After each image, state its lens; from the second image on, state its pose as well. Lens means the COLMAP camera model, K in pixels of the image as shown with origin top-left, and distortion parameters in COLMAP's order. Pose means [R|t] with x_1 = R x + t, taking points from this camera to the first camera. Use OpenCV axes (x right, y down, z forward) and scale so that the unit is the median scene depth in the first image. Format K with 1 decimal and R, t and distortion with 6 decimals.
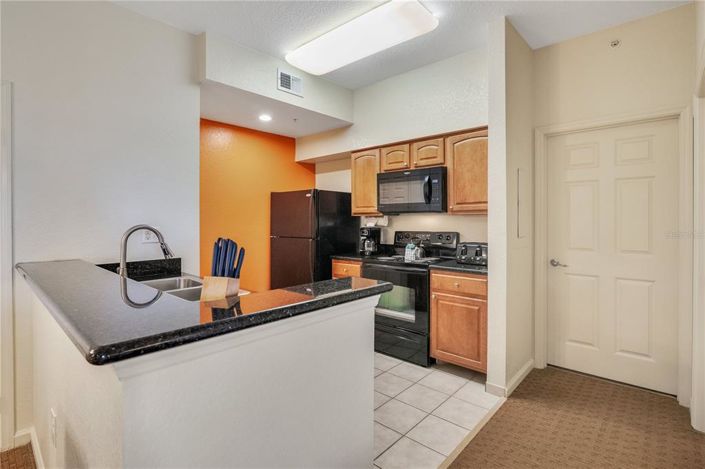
lens RADIAL K [[336.5, 0, 370.3], [0, 336.5, 223.6], [0, 0, 1]] dist [-0.015213, 0.002128]
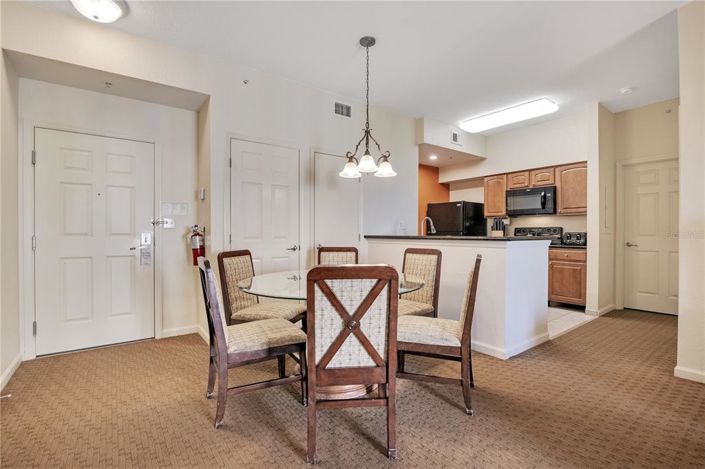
lens RADIAL K [[336.5, 0, 376.5], [0, 336.5, 236.2], [0, 0, 1]] dist [-0.015213, 0.002128]
pose [[0.986938, -0.000923, -0.161095, -0.363297], [0.001583, 0.999991, 0.003969, 0.064113], [0.161090, -0.004172, 0.986931, -0.723833]]
